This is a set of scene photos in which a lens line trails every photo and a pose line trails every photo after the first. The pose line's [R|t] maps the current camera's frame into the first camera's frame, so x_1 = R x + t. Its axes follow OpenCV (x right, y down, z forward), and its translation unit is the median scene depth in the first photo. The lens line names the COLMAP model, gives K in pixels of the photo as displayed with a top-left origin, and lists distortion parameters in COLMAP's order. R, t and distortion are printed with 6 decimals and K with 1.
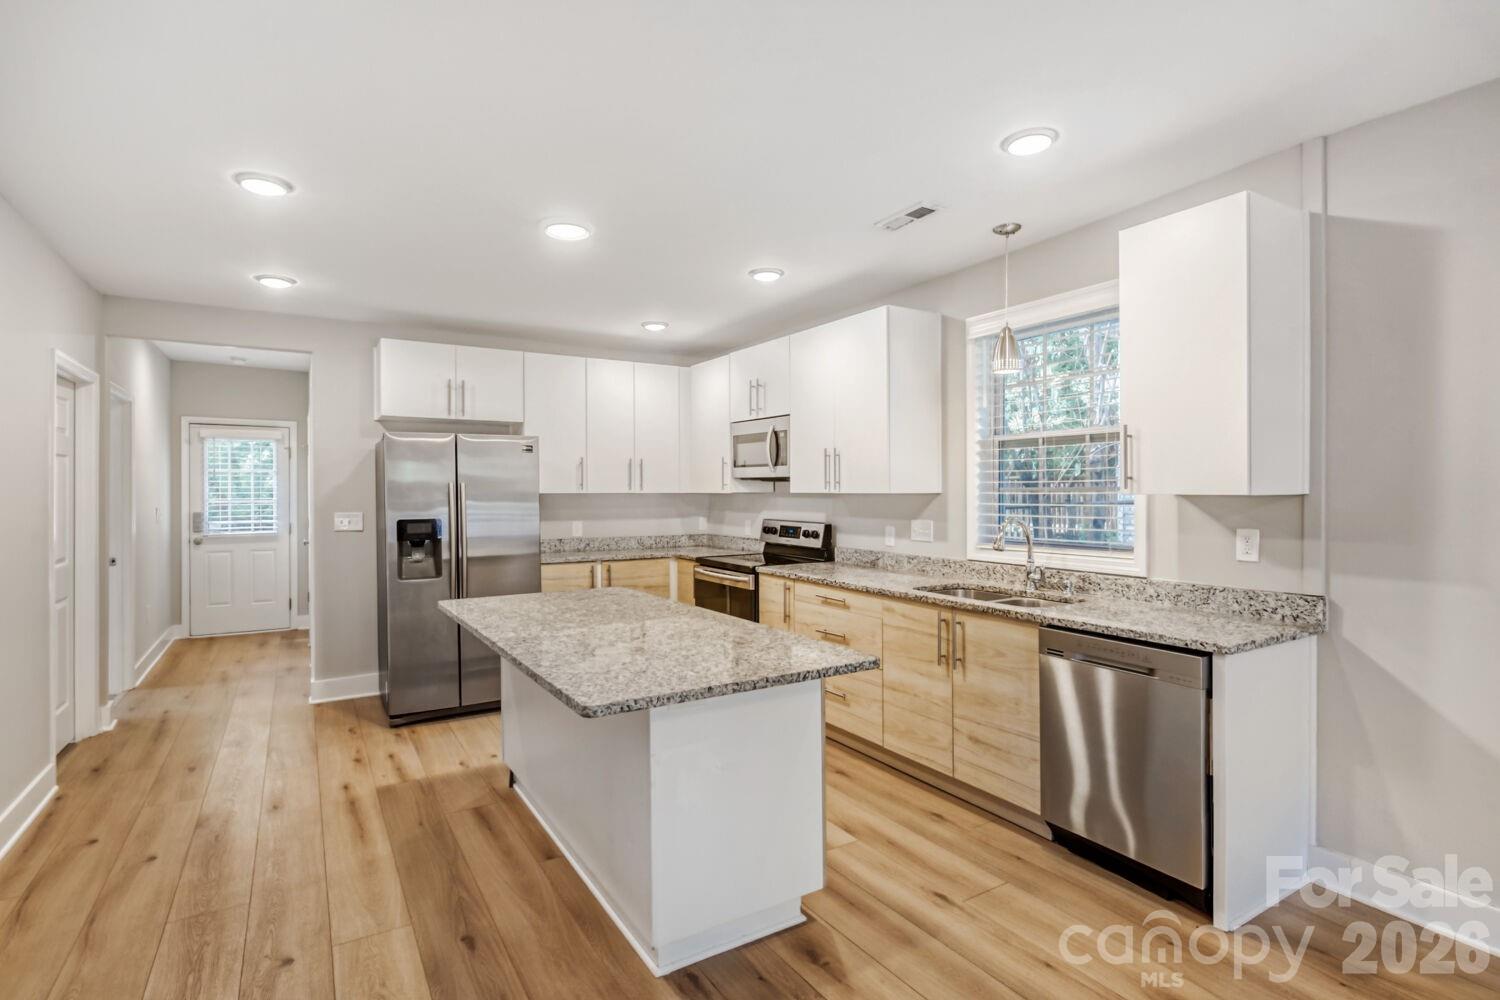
lens RADIAL K [[748.7, 0, 752.2], [0, 748.7, 488.0], [0, 0, 1]] dist [-0.002186, -0.003253]
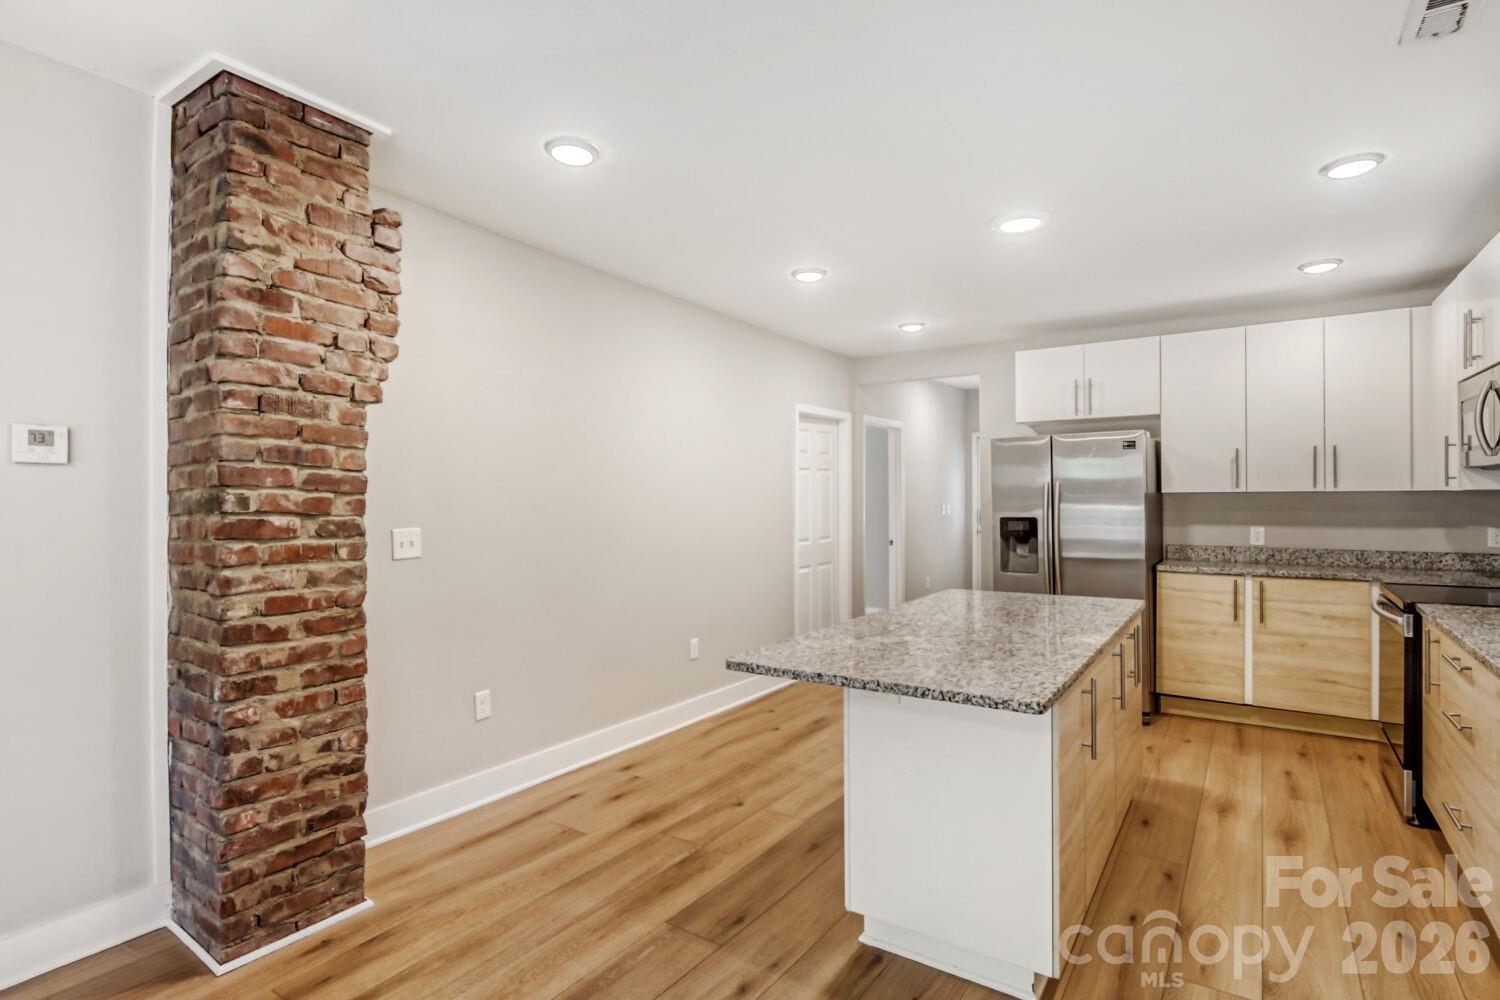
lens RADIAL K [[748.7, 0, 738.5], [0, 748.7, 503.8], [0, 0, 1]] dist [-0.002186, -0.003253]
pose [[0.401591, 0.009646, -0.915768, 0.347623], [0.010029, 0.999838, 0.014930, 0.002222], [0.915764, -0.015180, 0.401429, 0.184348]]
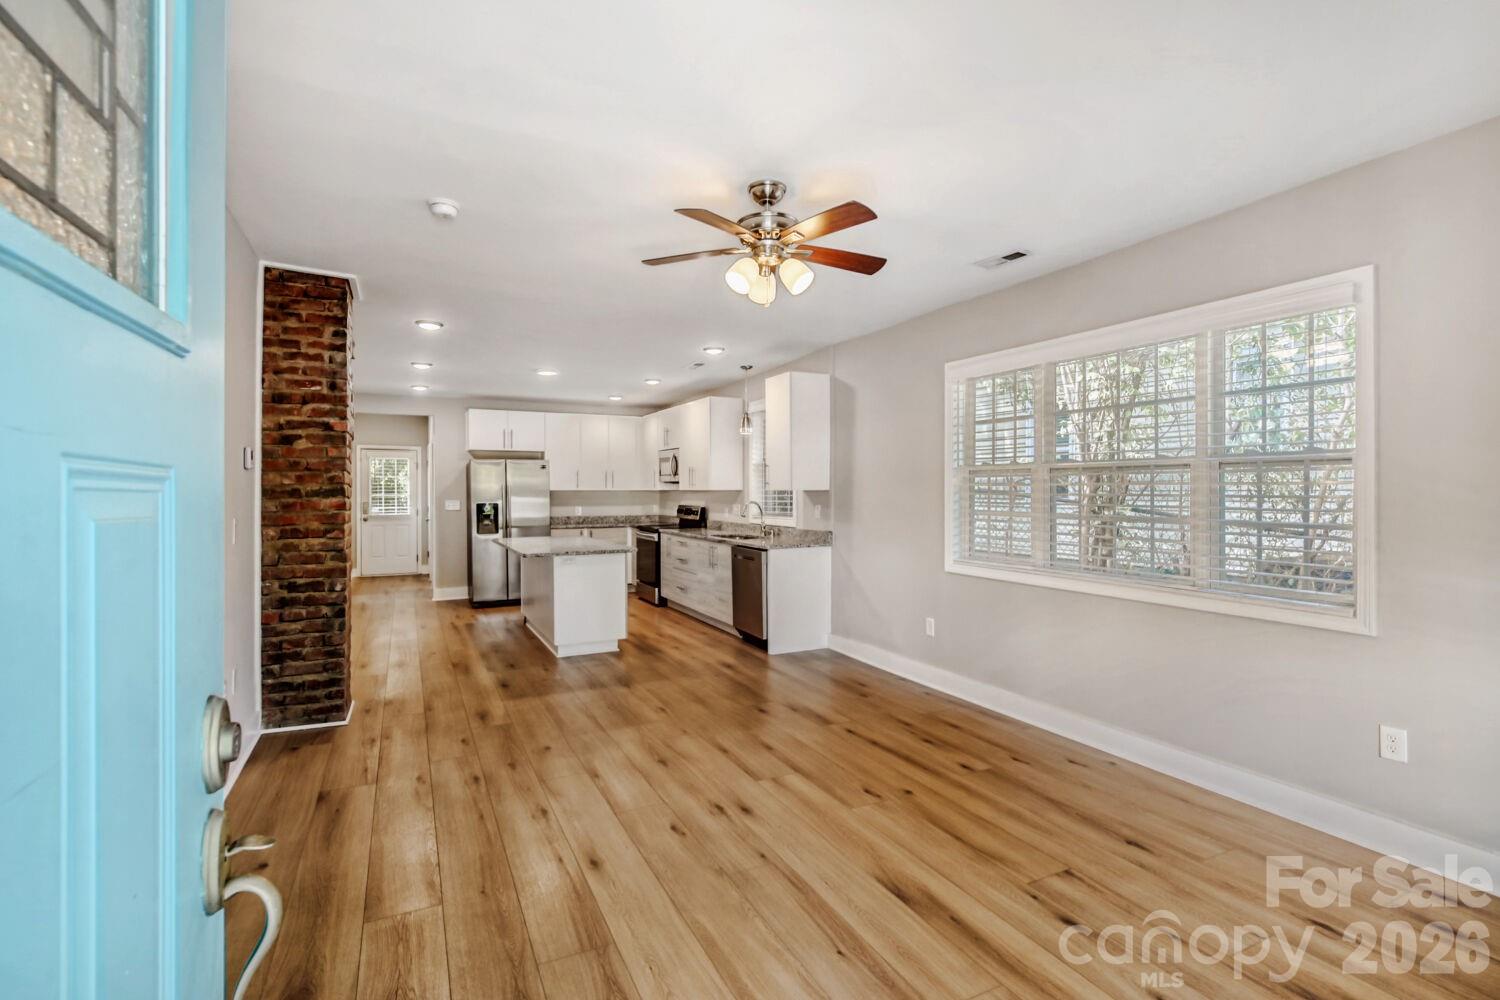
lens RADIAL K [[701.1, 0, 749.8], [0, 701.1, 492.7], [0, 0, 1]] dist [-0.000175, -0.001117]
pose [[0.995979, 0.000665, -0.089583, 0.375533], [0.000021, 0.999971, 0.007655, -0.000309], [0.089585, -0.007626, 0.995950, -0.713989]]
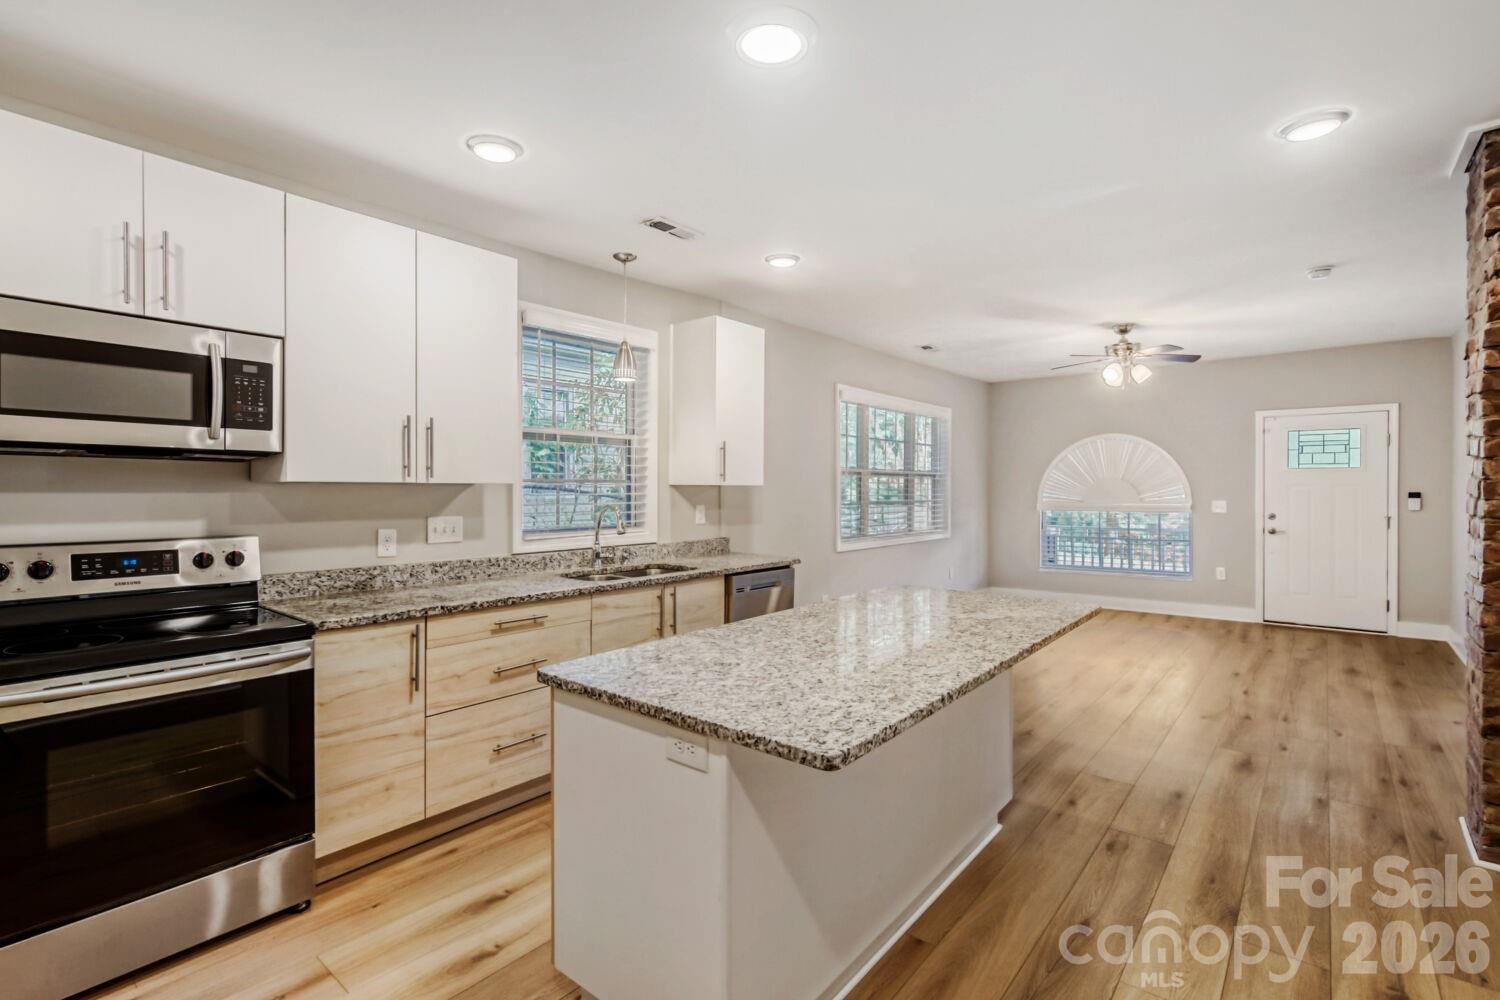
lens RADIAL K [[701.1, 0, 748.5], [0, 701.1, 498.4], [0, 0, 1]] dist [-0.000175, -0.001117]
pose [[-0.329928, -0.013525, 0.943909, -0.533228], [-0.005370, 0.999908, 0.012450, 0.010256], [-0.943991, -0.000961, -0.329970, 0.834184]]
